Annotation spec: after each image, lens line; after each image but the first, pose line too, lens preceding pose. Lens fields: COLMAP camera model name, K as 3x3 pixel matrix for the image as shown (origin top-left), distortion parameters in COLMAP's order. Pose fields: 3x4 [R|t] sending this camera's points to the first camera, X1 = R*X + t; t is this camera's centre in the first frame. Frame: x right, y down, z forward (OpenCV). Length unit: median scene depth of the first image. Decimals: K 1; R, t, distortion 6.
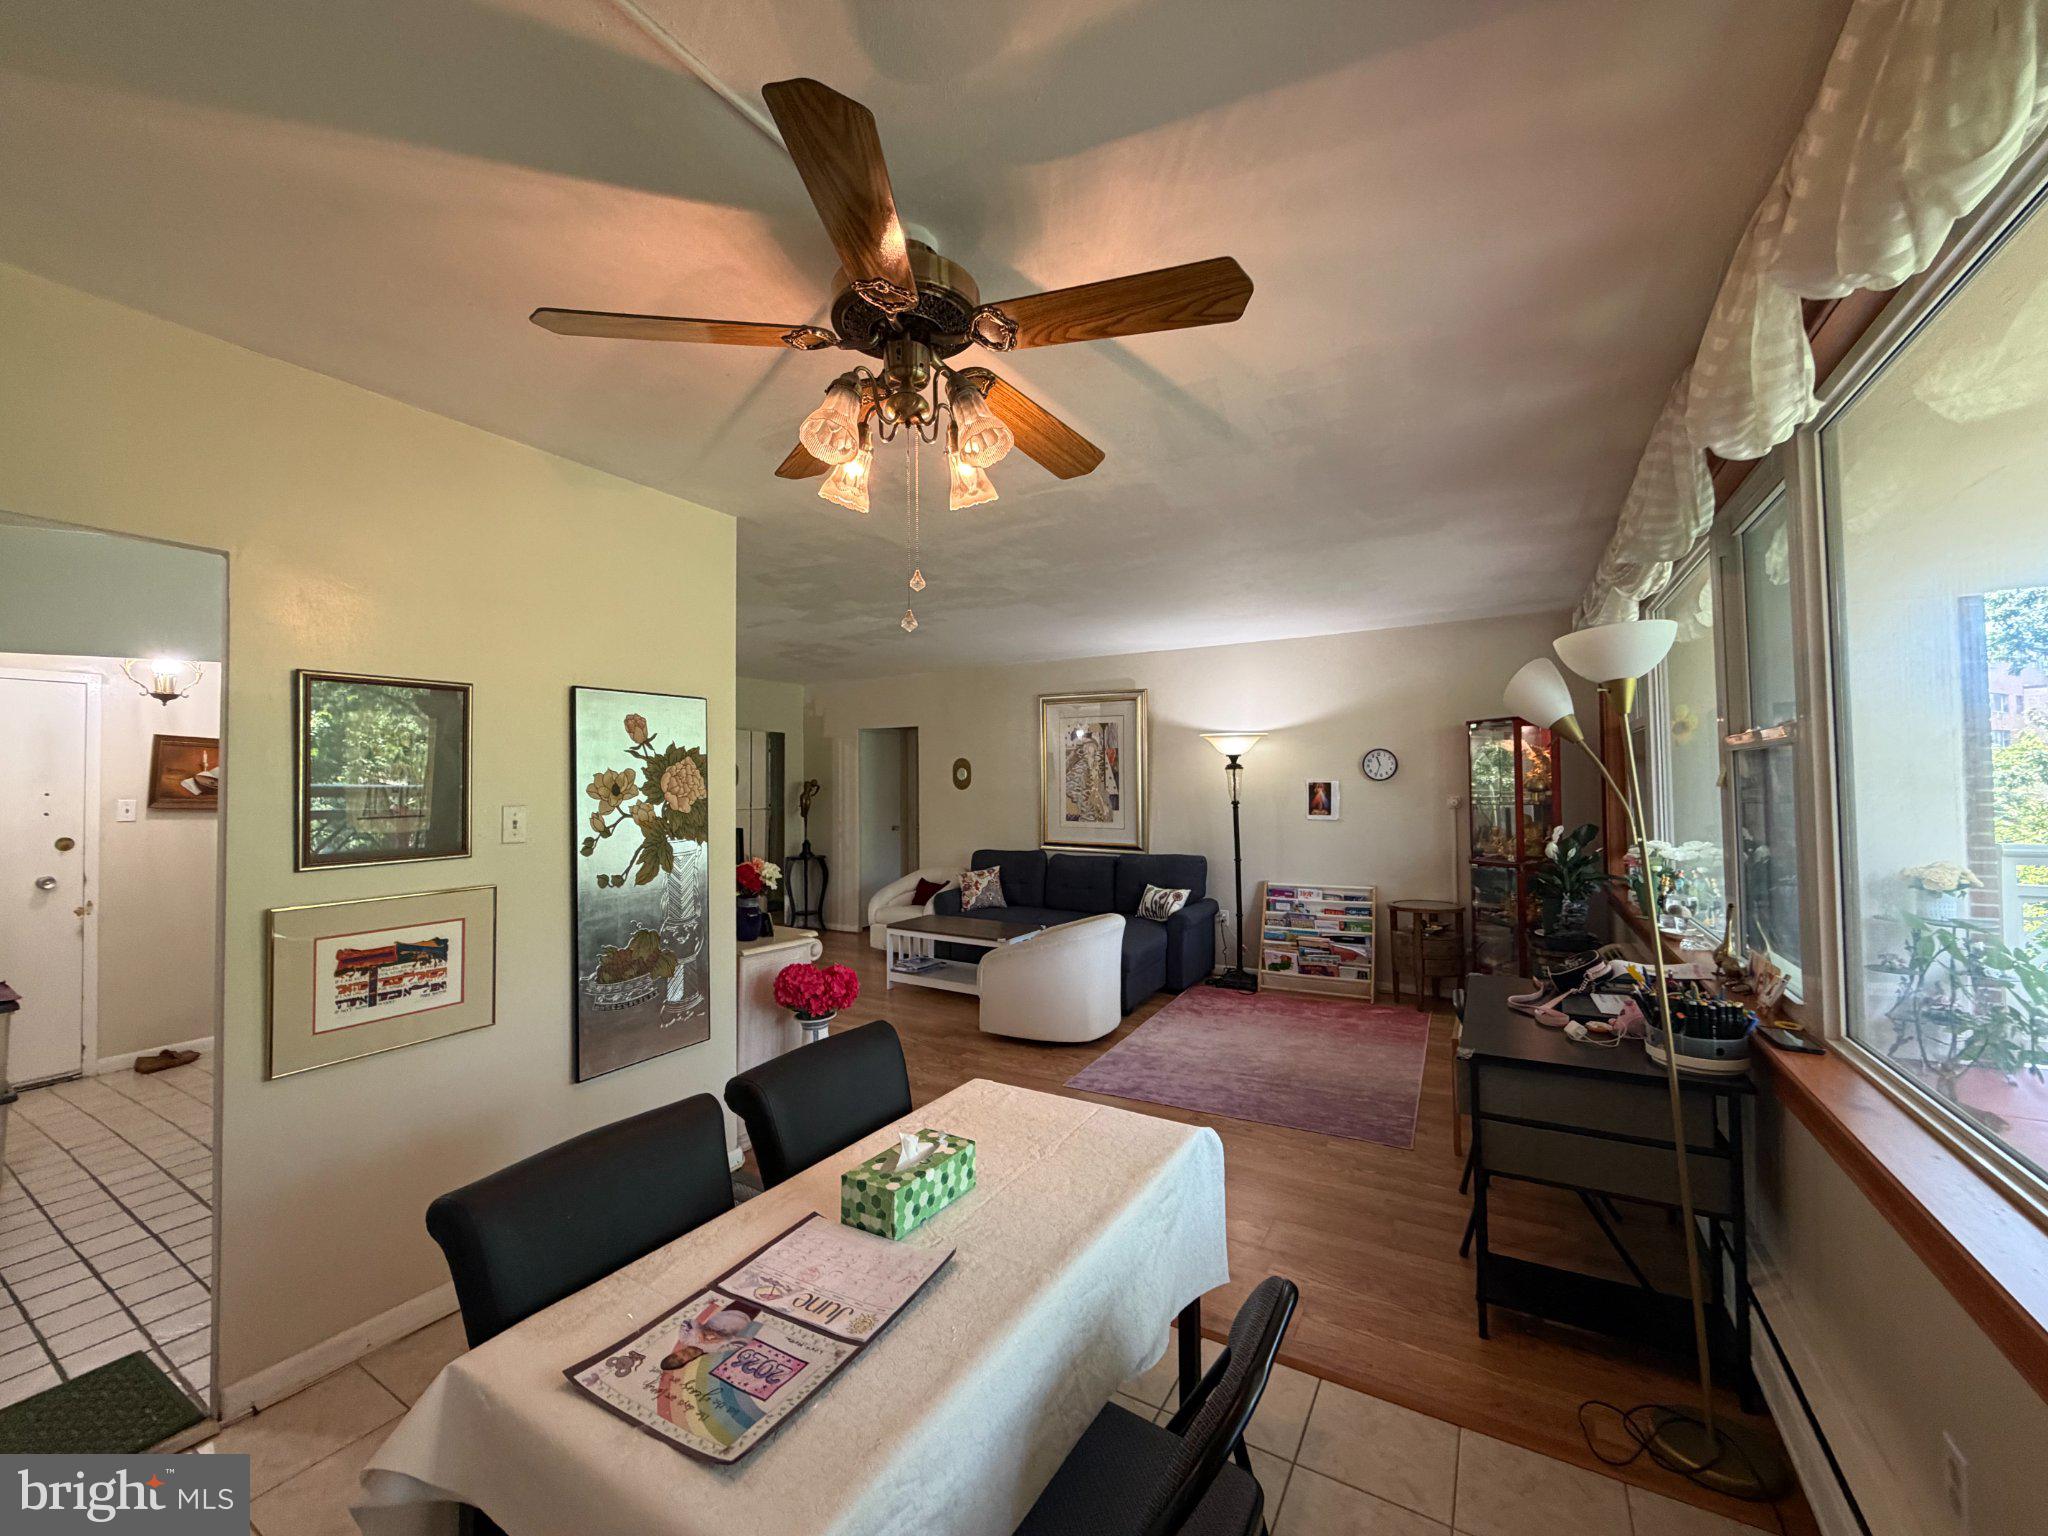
lens RADIAL K [[813.9, 0, 1017.6], [0, 813.9, 769.3], [0, 0, 1]] dist [-0.000654, 0.000355]
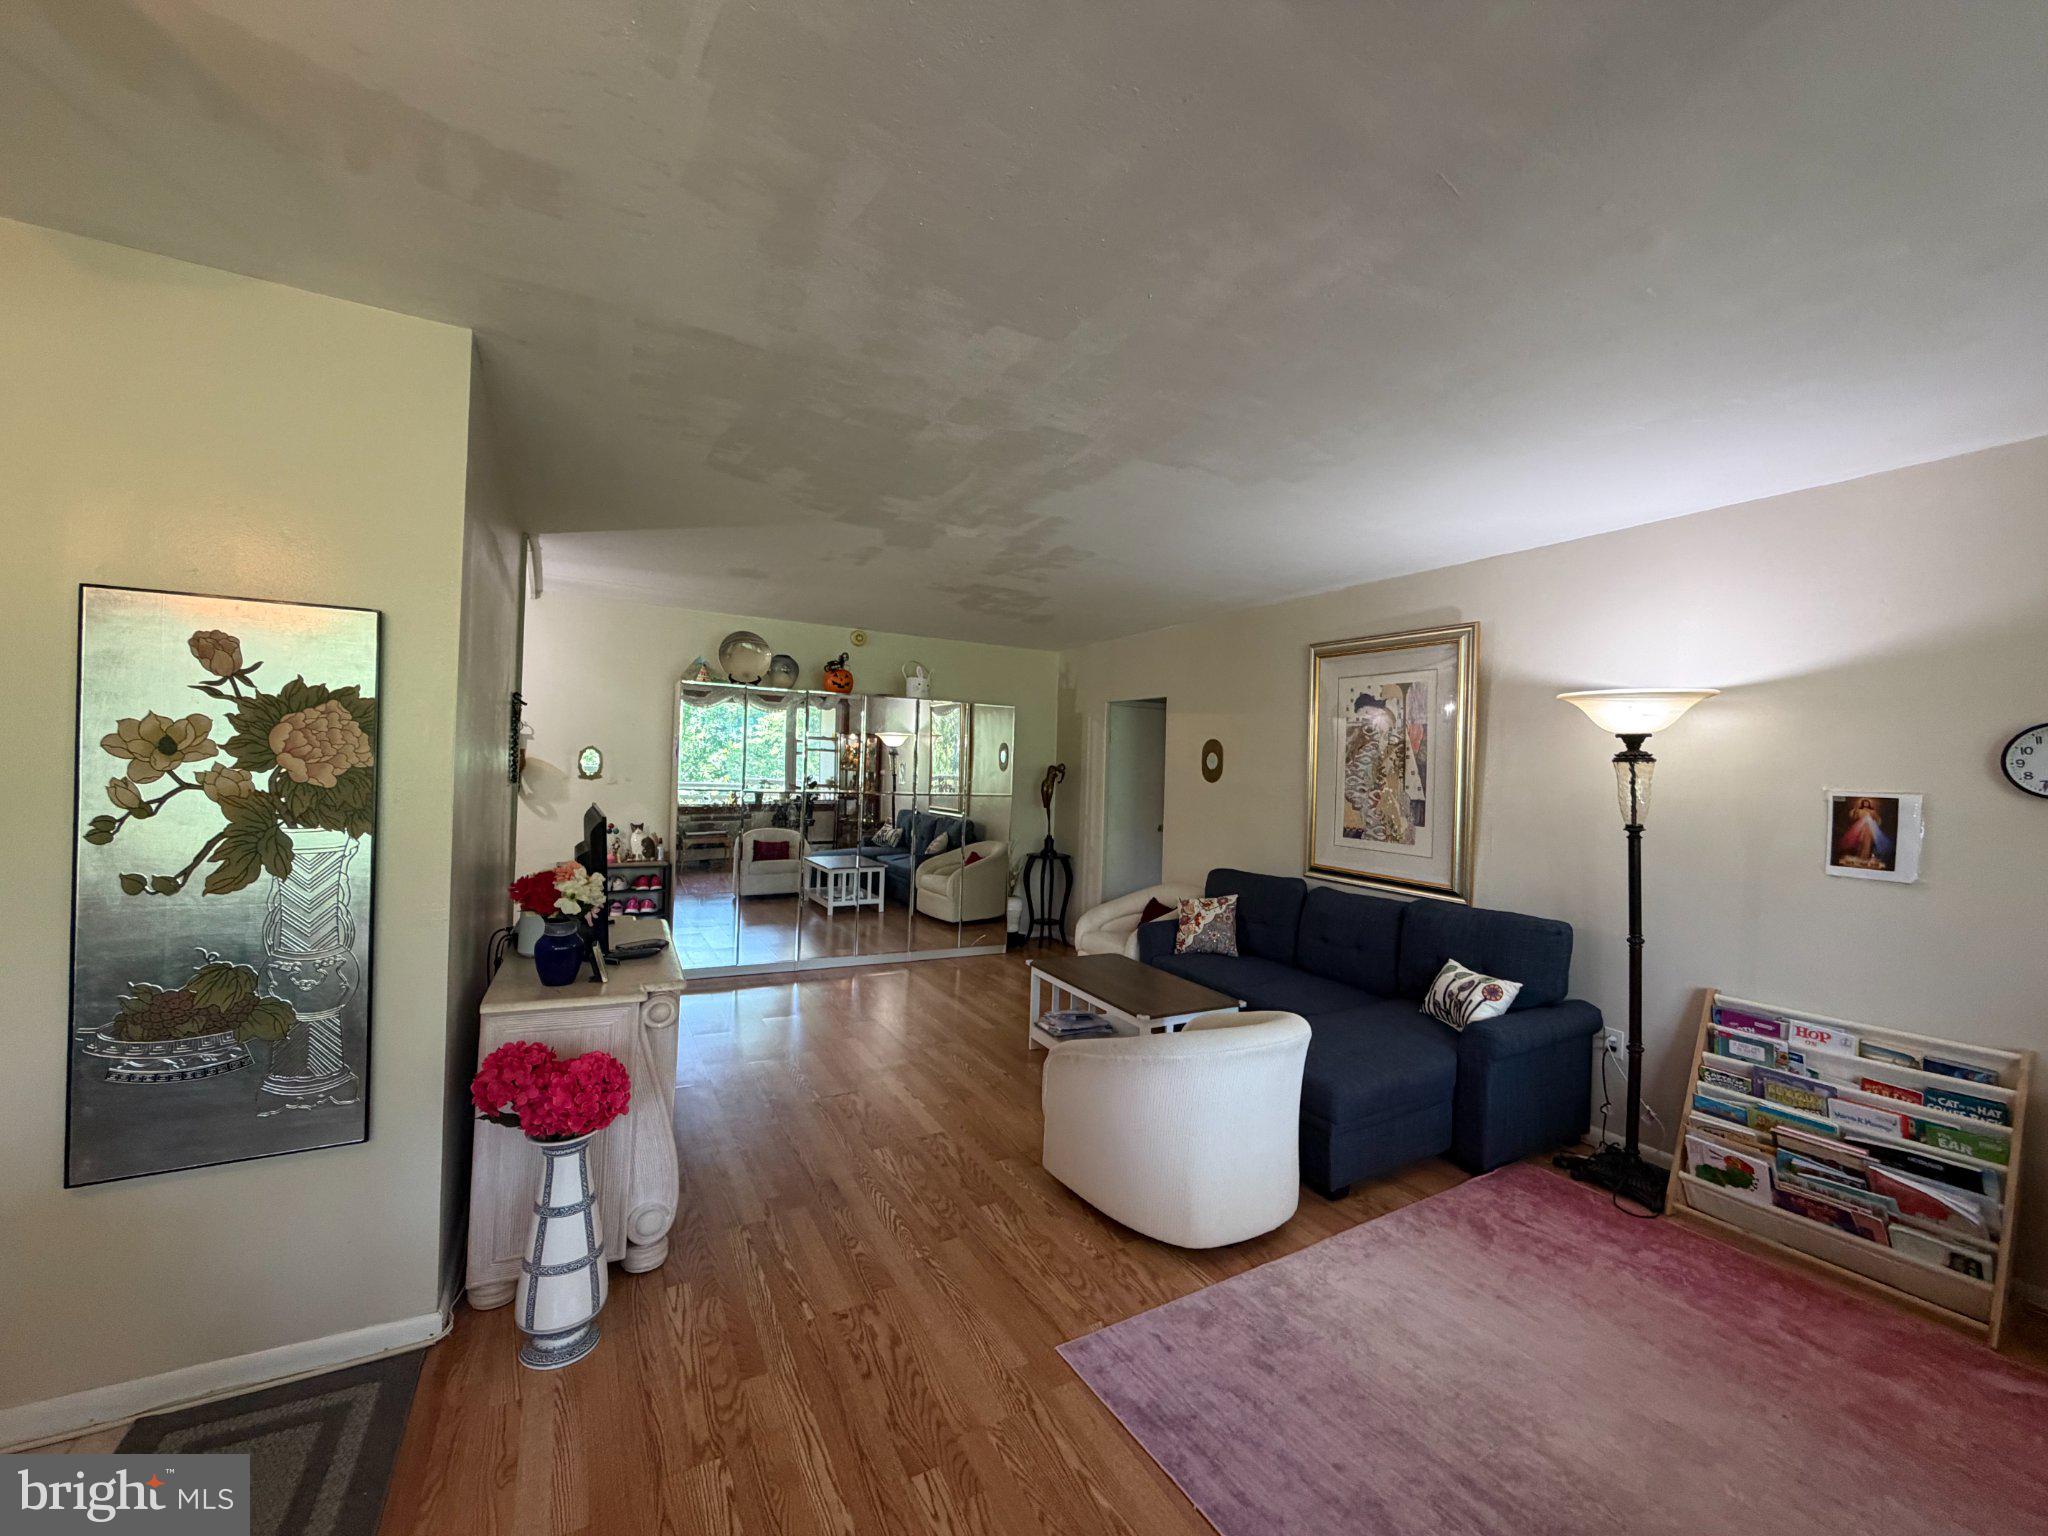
lens RADIAL K [[813.9, 0, 1018.4], [0, 813.9, 767.7], [0, 0, 1]] dist [-0.000654, 0.000355]
pose [[0.858467, 0.033295, -0.511786, 0.276107], [-0.028723, 0.999446, 0.016842, 0.008093], [0.512063, 0.000242, 0.858948, 0.513808]]
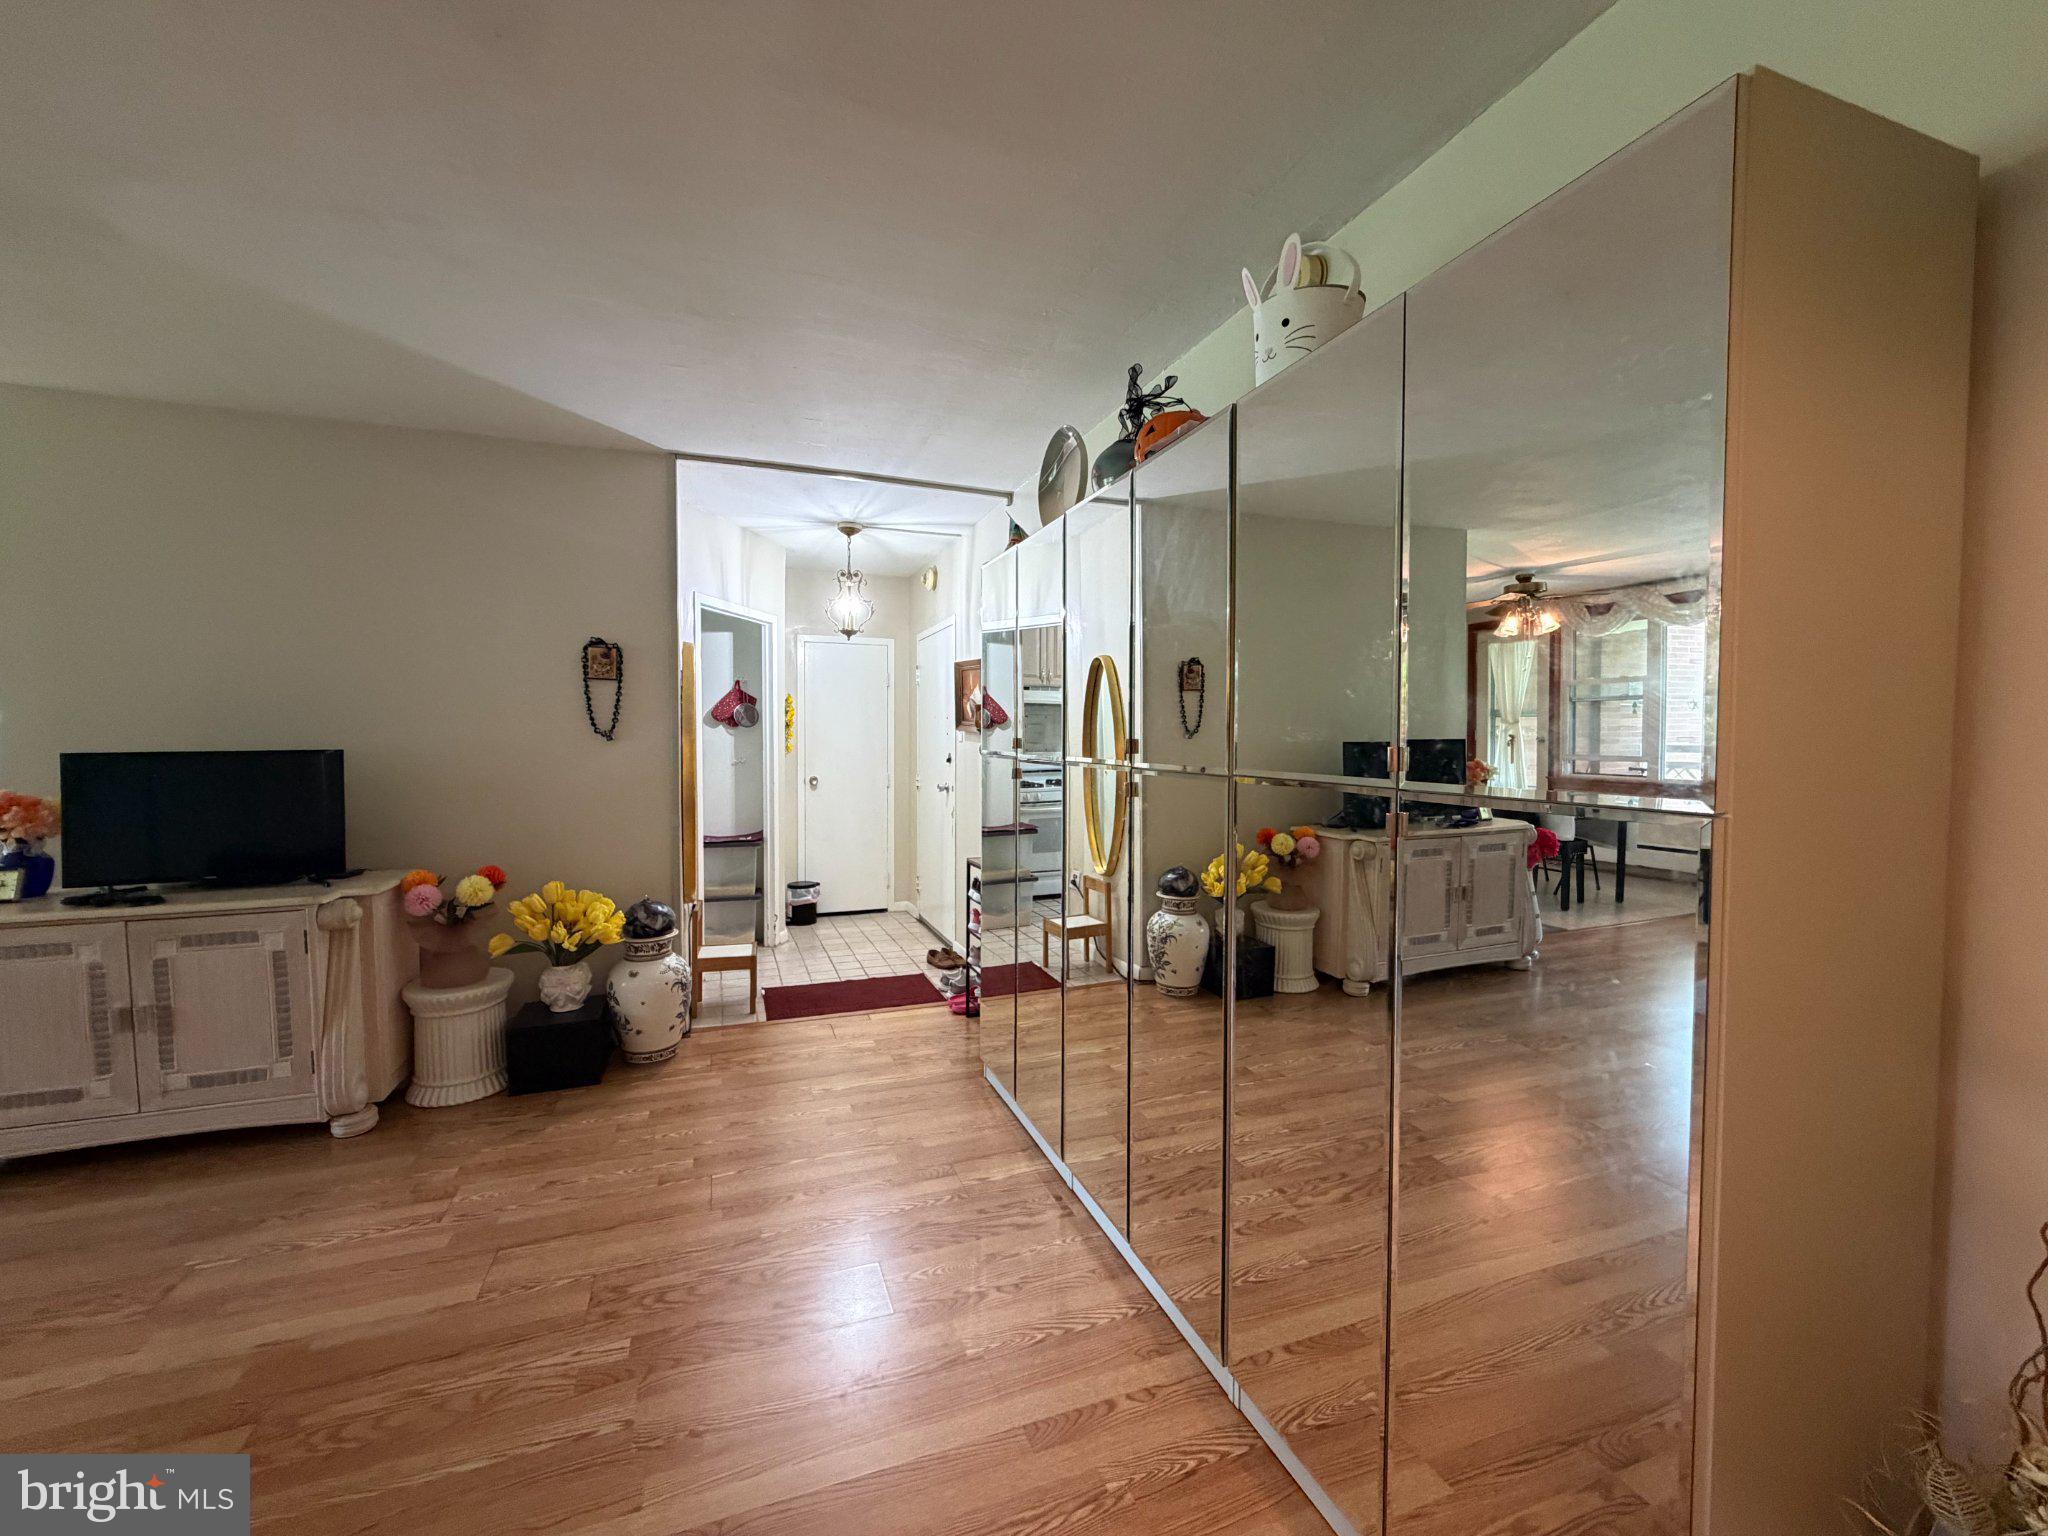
lens RADIAL K [[813.9, 0, 1016.9], [0, 813.9, 767.9], [0, 0, 1]] dist [-0.000654, 0.000355]
pose [[-0.630355, 0.037172, -0.775417, -0.274413], [0.017812, 0.999283, 0.033423, 0.065900], [0.776103, 0.007257, -0.630565, 1.829409]]
